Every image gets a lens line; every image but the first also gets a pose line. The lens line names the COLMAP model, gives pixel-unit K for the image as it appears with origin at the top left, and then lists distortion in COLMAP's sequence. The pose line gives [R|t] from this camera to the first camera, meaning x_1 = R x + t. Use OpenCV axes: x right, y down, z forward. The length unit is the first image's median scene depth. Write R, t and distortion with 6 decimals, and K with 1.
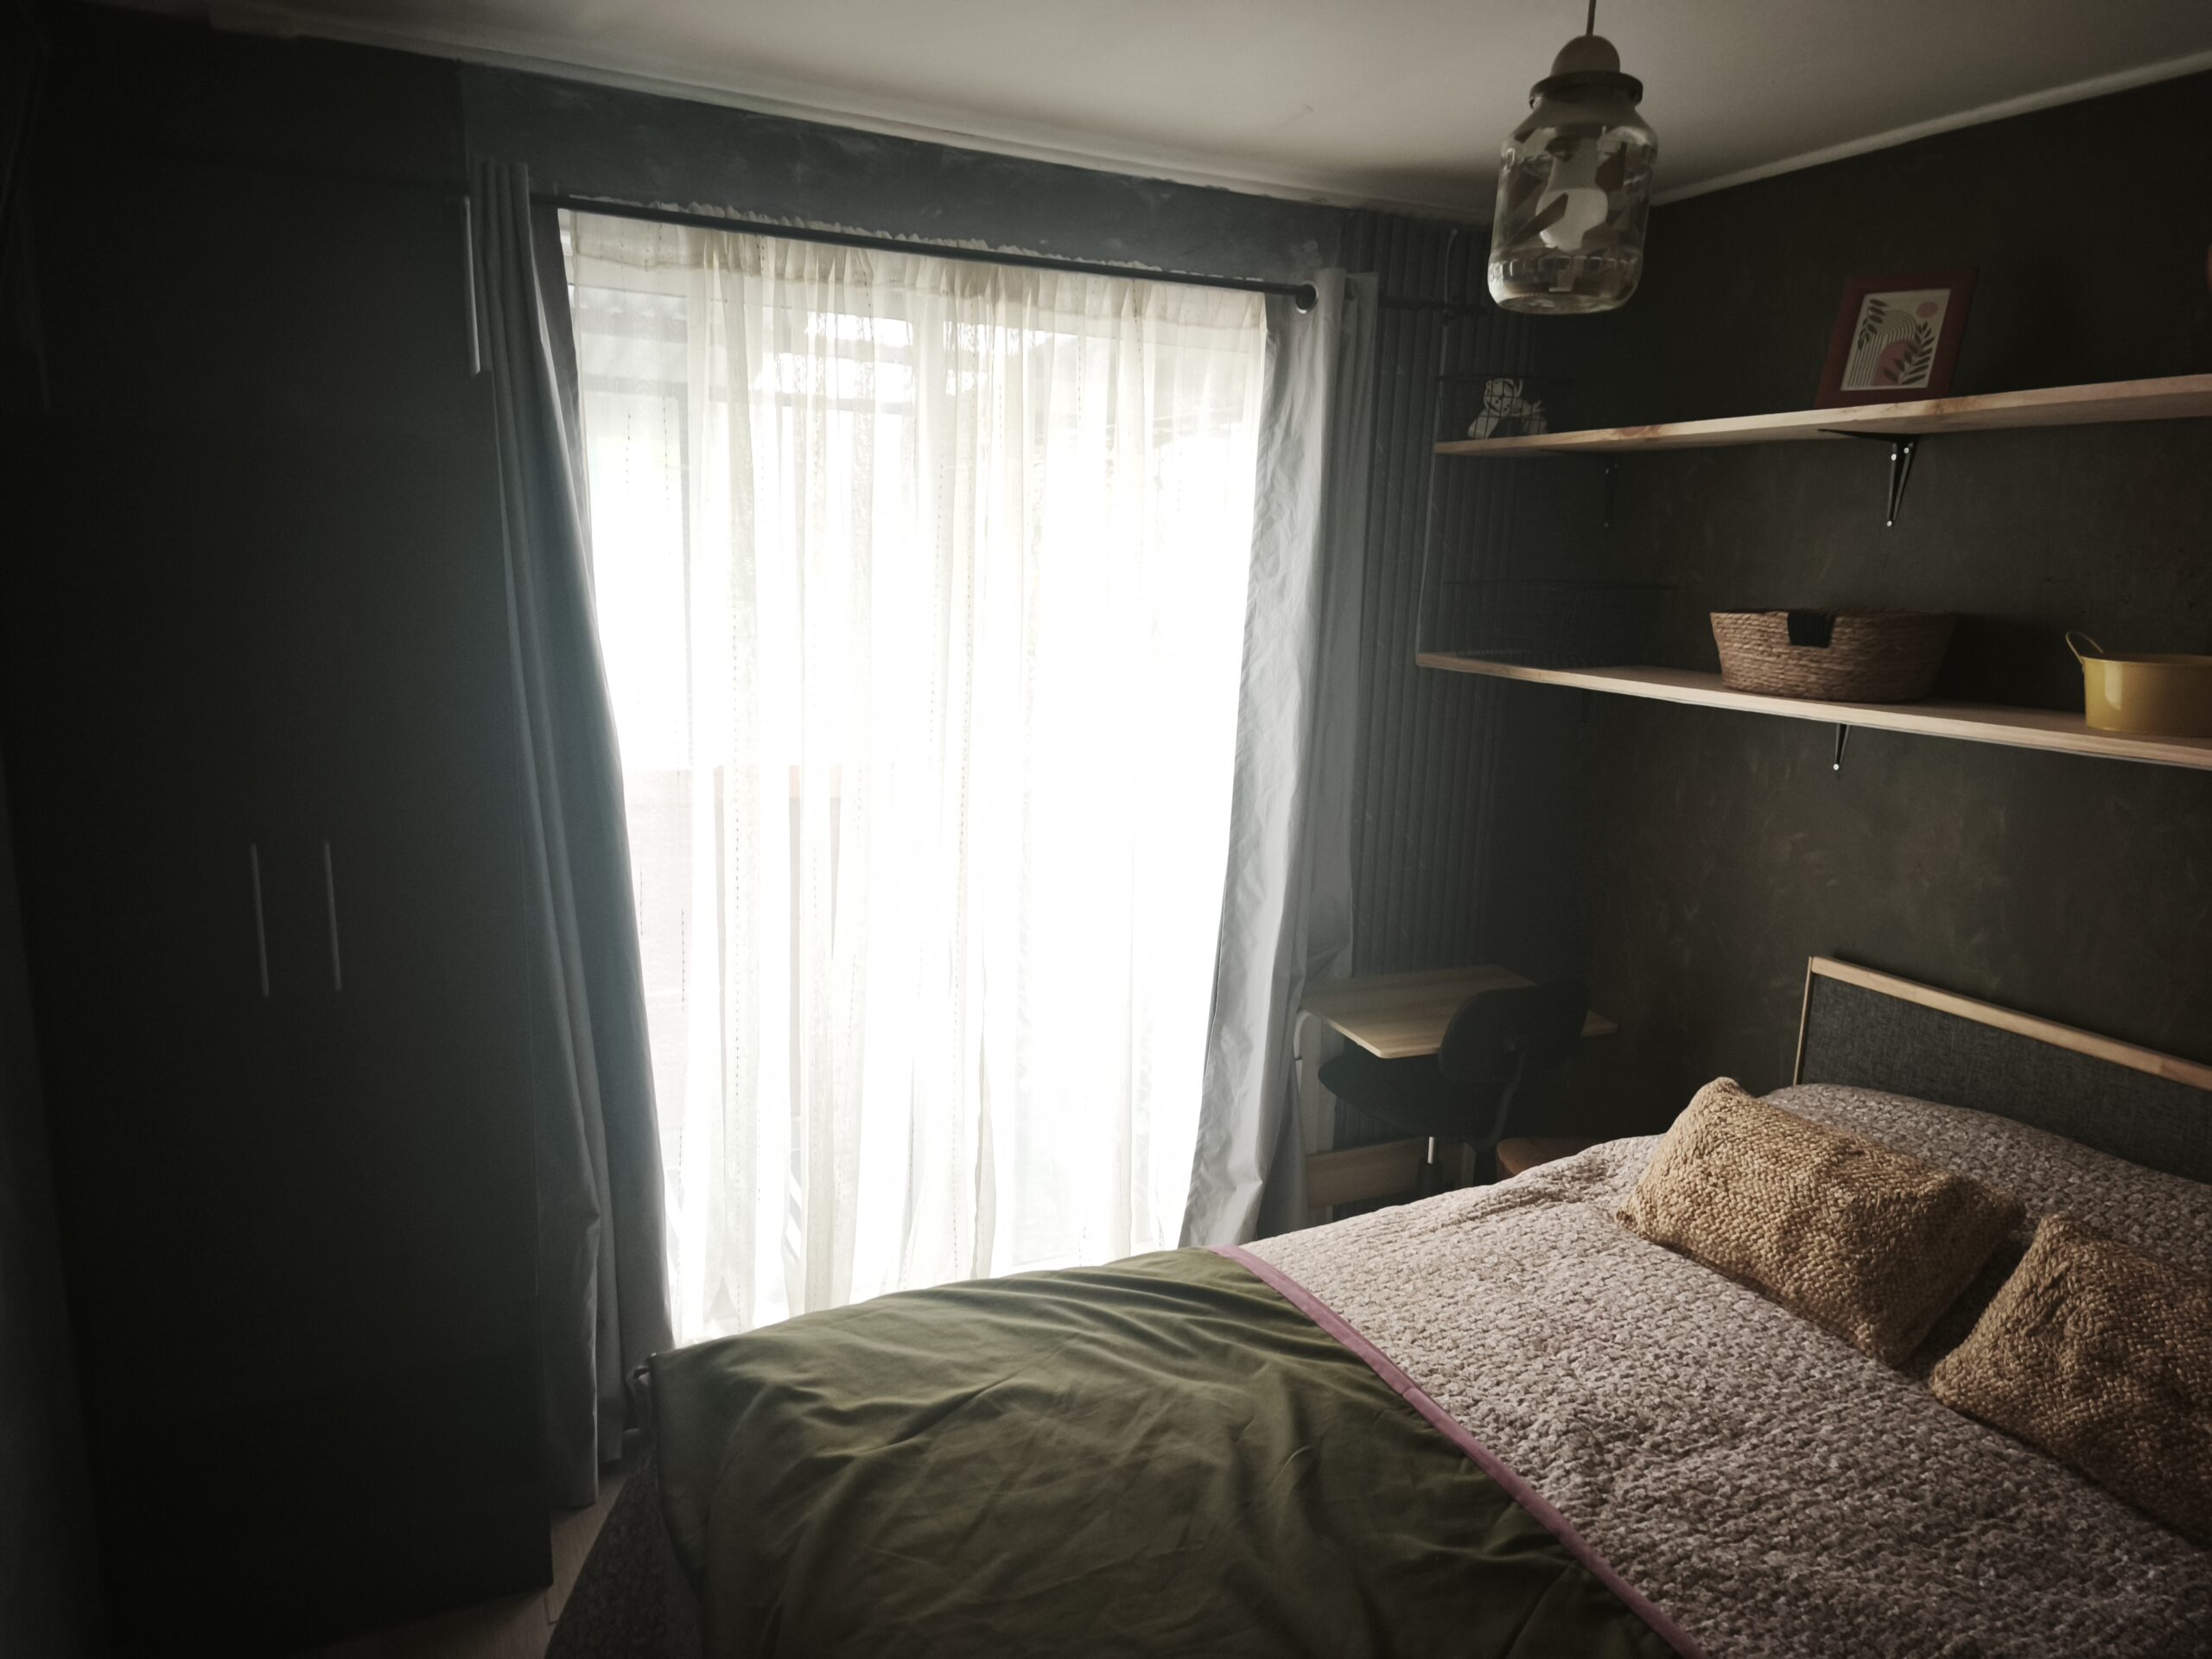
lens RADIAL K [[1467.6, 0, 1089.3], [0, 1467.6, 834.9], [0, 0, 1]] dist [0.067149, -0.048354]
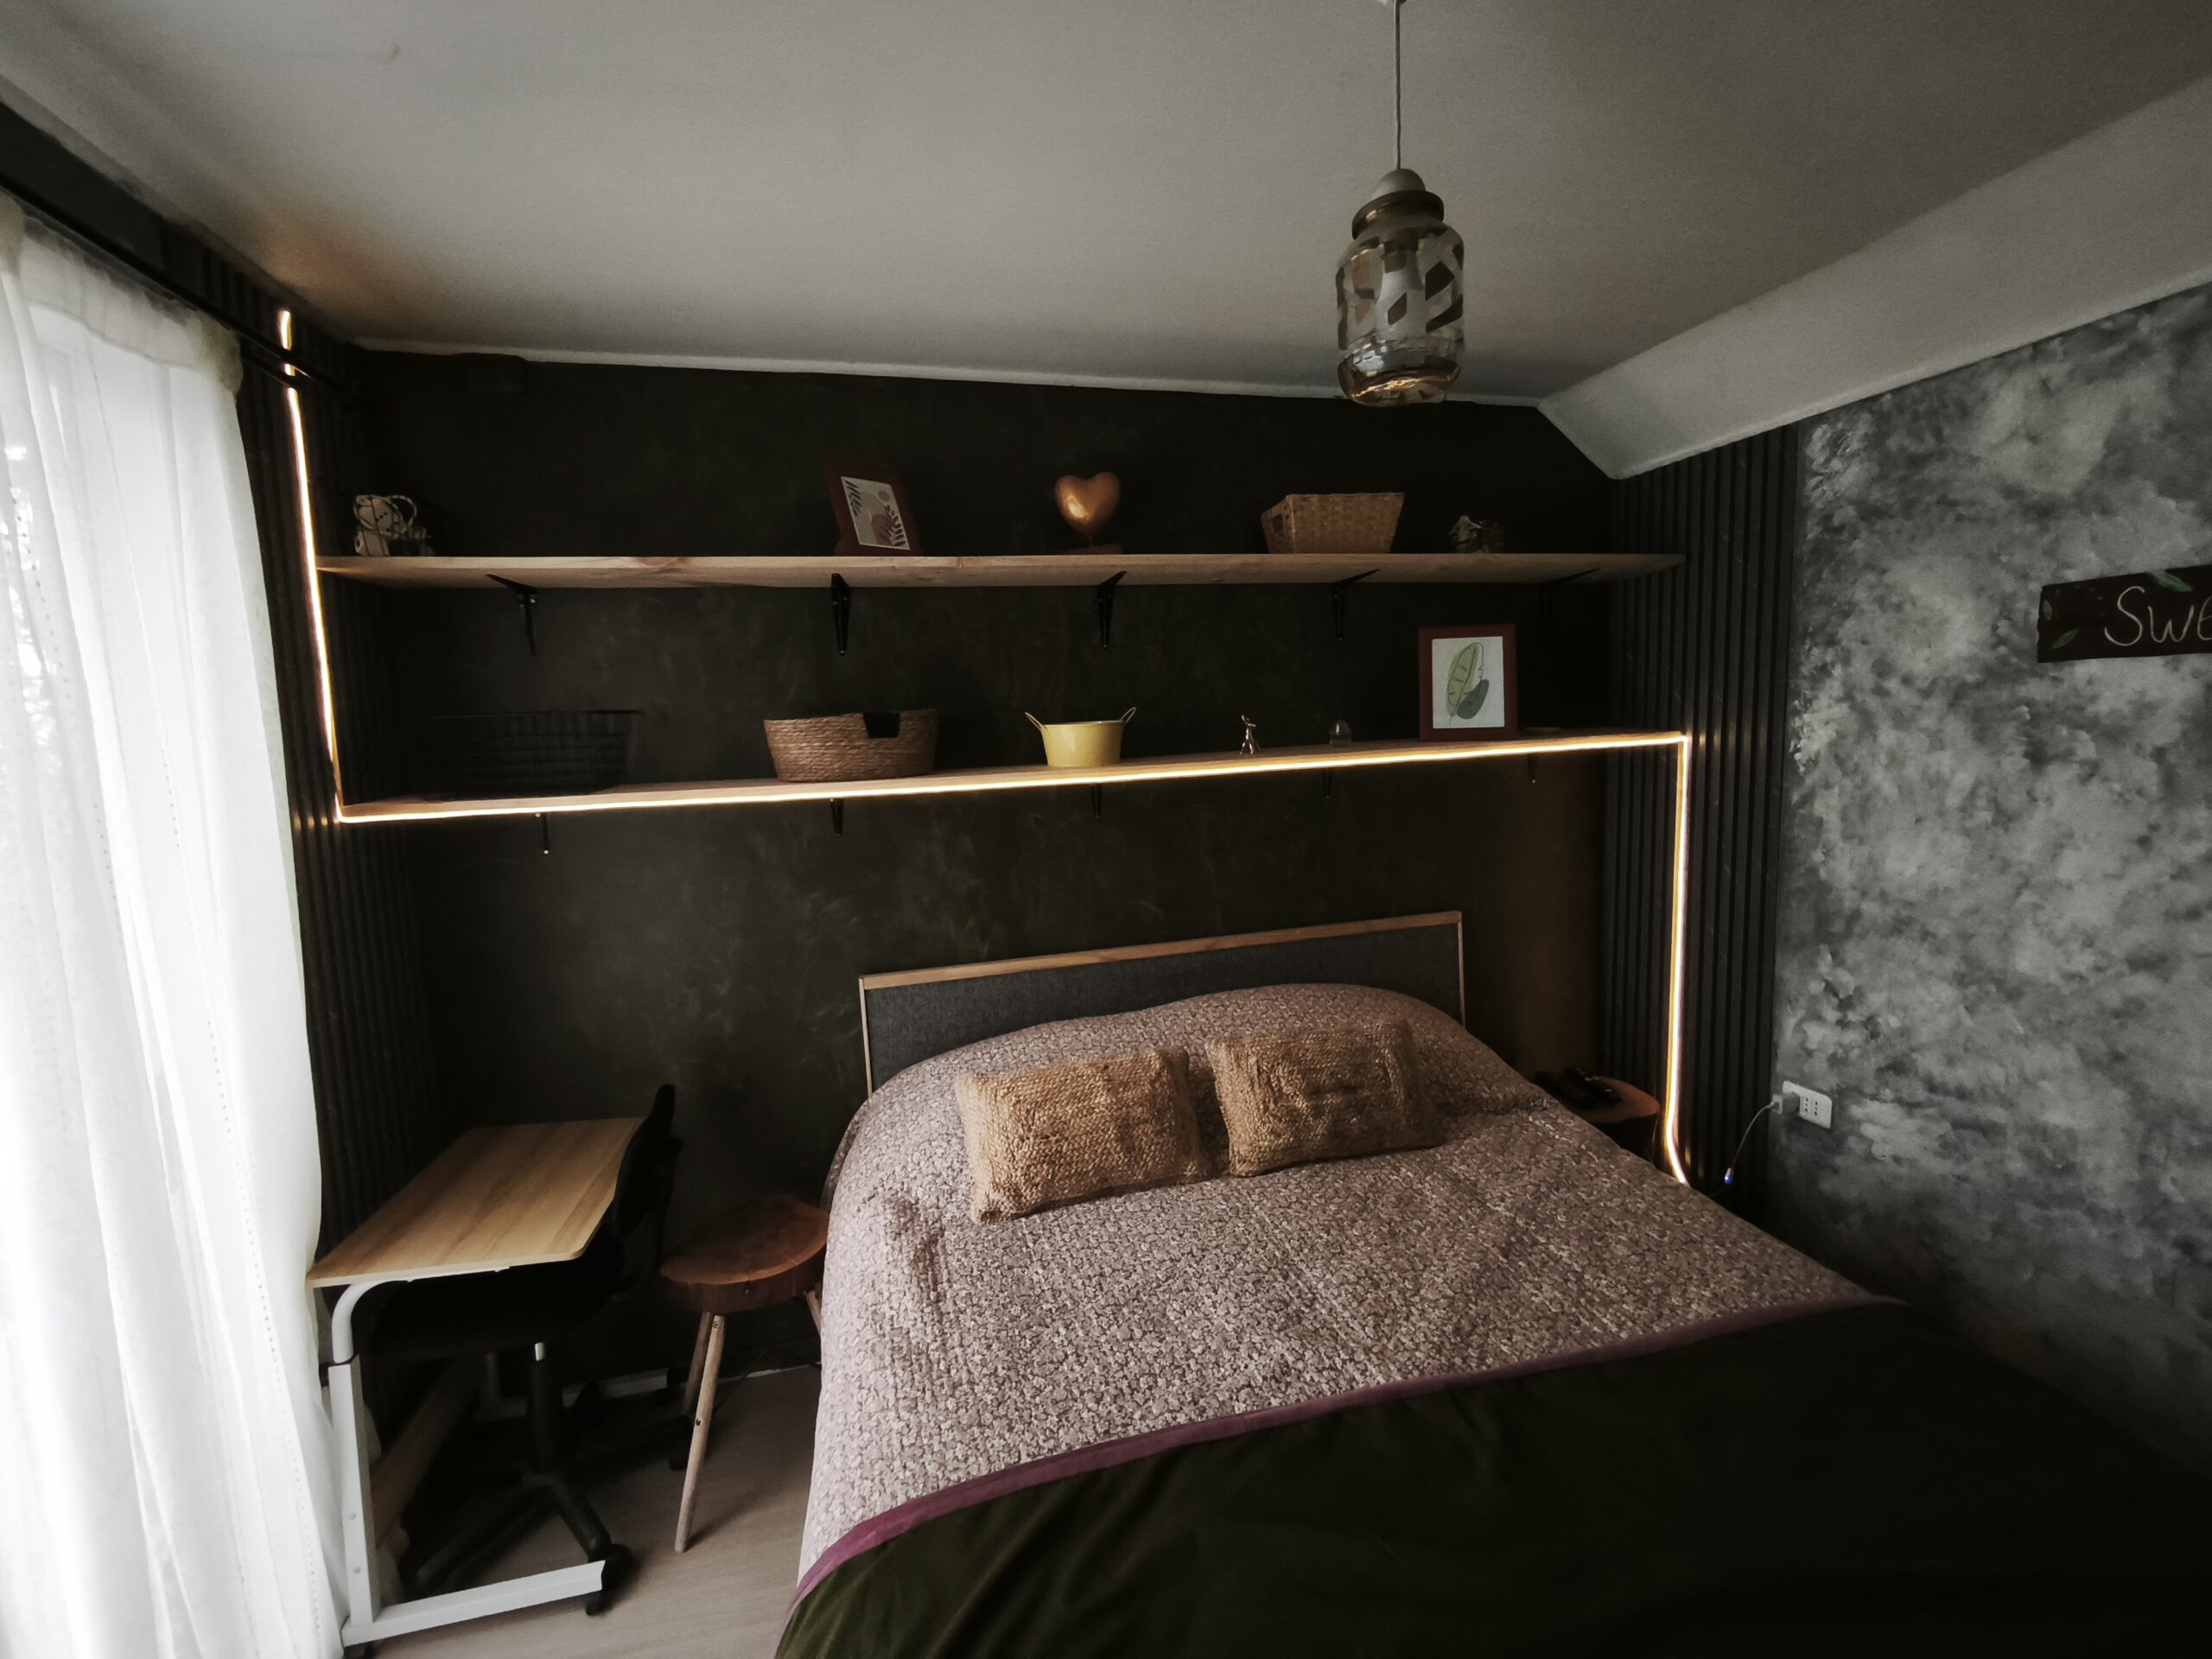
lens RADIAL K [[938.6, 0, 1100.2], [0, 938.6, 830.5], [0, 0, 1]] dist [-0.011802, 0.002034]
pose [[0.178958, -0.143204, 0.973379, -0.302394], [0.234599, 0.967024, 0.099138, -0.089640], [-0.955478, 0.210612, 0.206652, 0.704190]]
